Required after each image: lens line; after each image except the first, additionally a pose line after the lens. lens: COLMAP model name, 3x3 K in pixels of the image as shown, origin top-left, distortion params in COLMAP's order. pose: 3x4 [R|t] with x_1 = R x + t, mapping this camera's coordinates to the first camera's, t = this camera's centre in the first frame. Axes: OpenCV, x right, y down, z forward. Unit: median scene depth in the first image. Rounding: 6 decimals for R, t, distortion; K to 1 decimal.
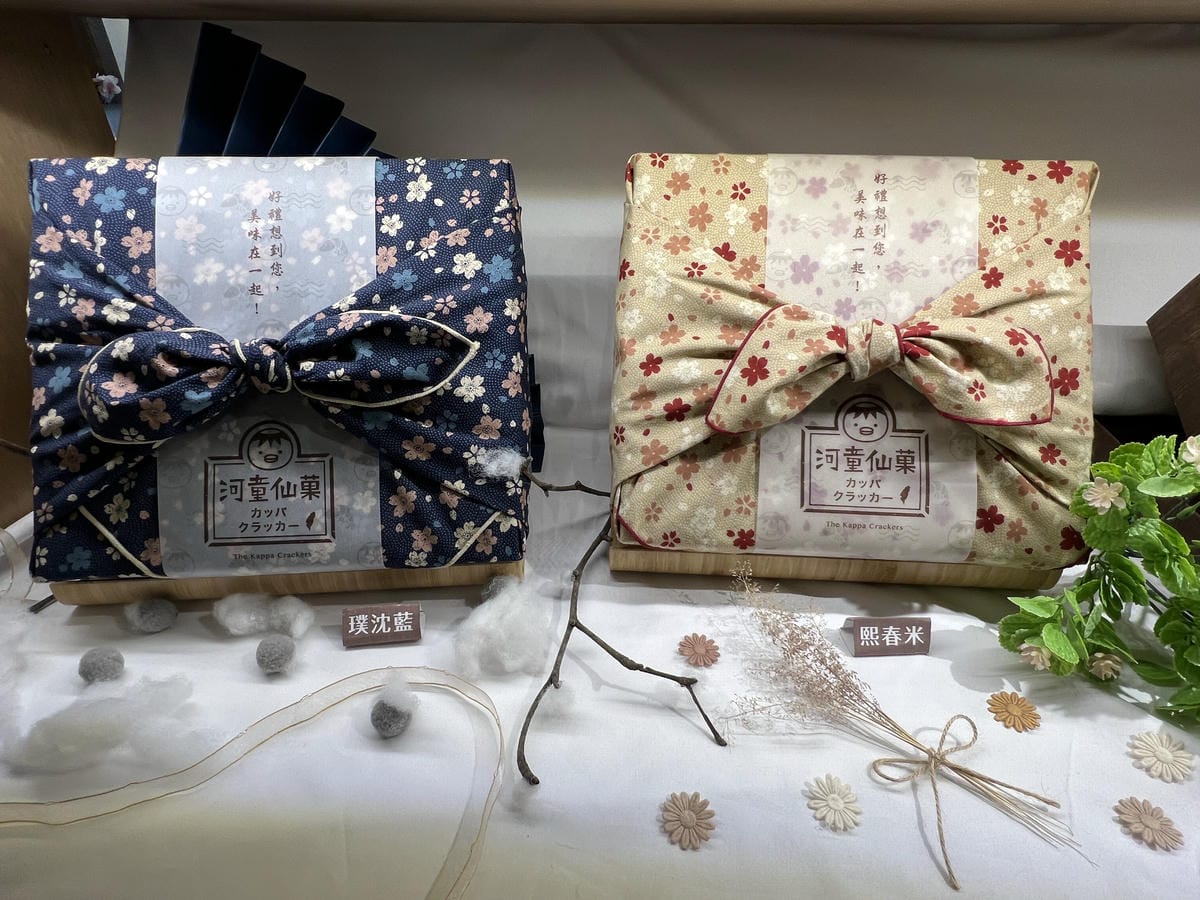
lens RADIAL K [[630.4, 0, 594.5], [0, 630.4, 453.8], [0, 0, 1]] dist [-0.001936, -0.000378]
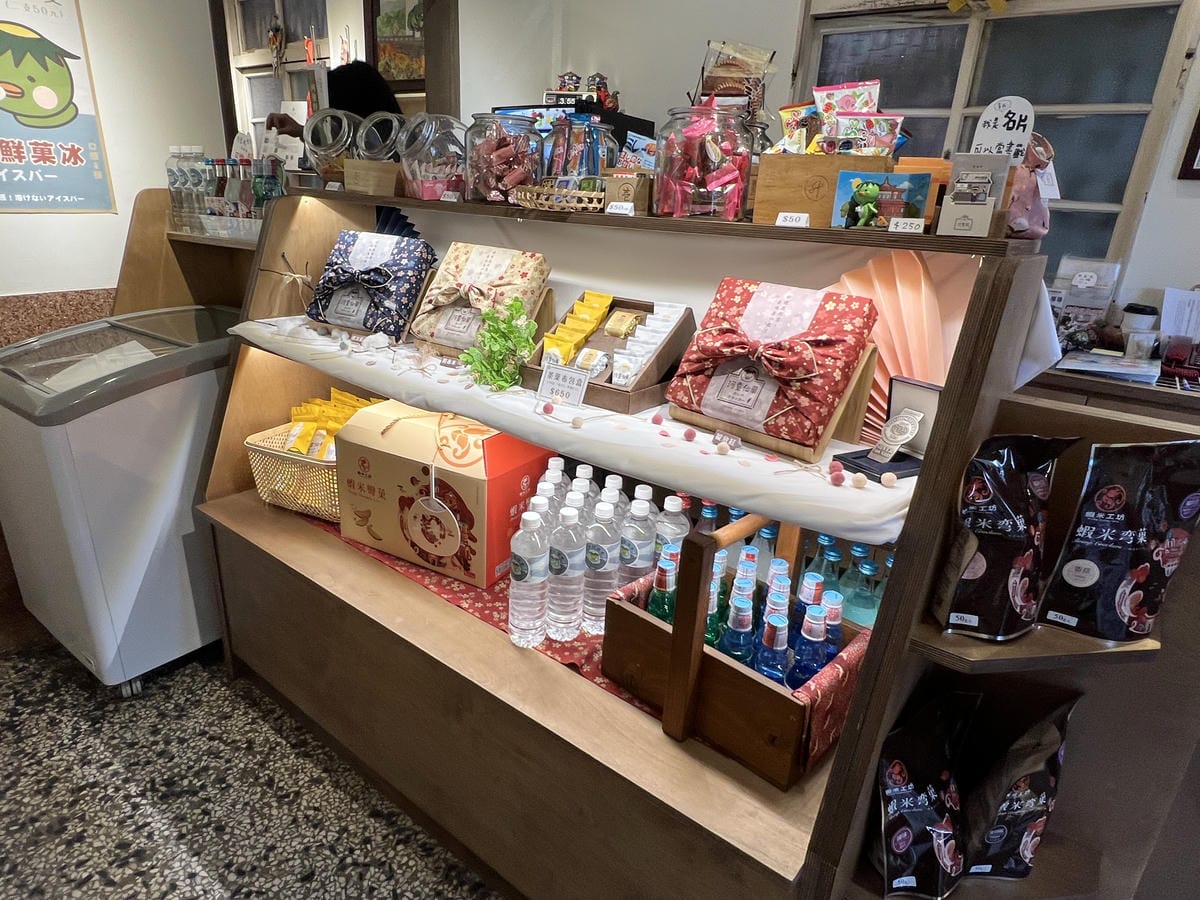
lens RADIAL K [[706.2, 0, 598.2], [0, 706.2, 451.5], [0, 0, 1]] dist [-0.000145, -0.002009]
pose [[0.849318, 0.229041, -0.475605, 3.357635], [-0.327693, 0.935111, -0.134853, 1.068897], [0.413856, 0.270386, 0.869261, -2.151161]]
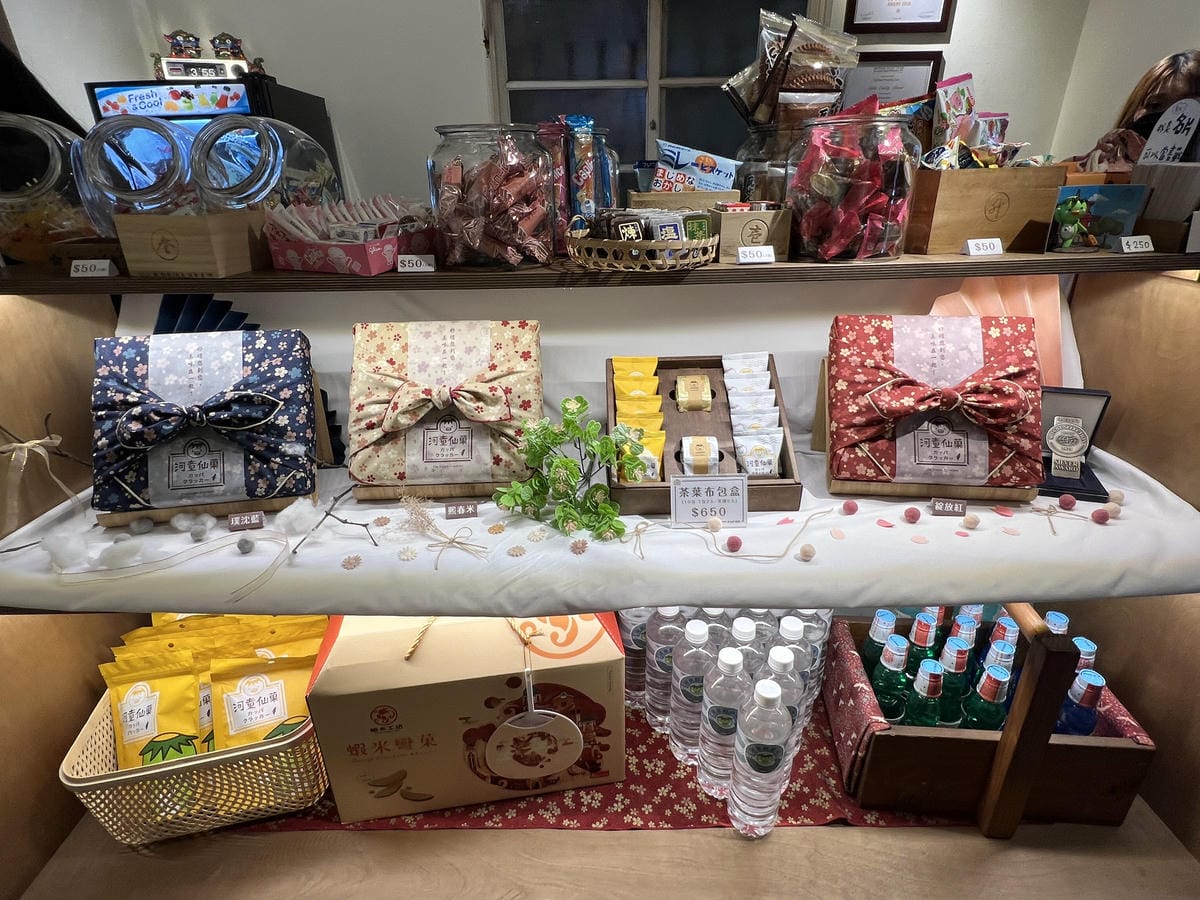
lens RADIAL K [[630.4, 0, 598.3], [0, 630.4, 448.8], [0, 0, 1]] dist [-0.001936, -0.000378]
pose [[0.993532, -0.059765, 0.096550, 0.784742], [0.071403, 0.989962, -0.121967, 0.393133], [-0.088291, 0.128072, 0.987827, -1.528687]]
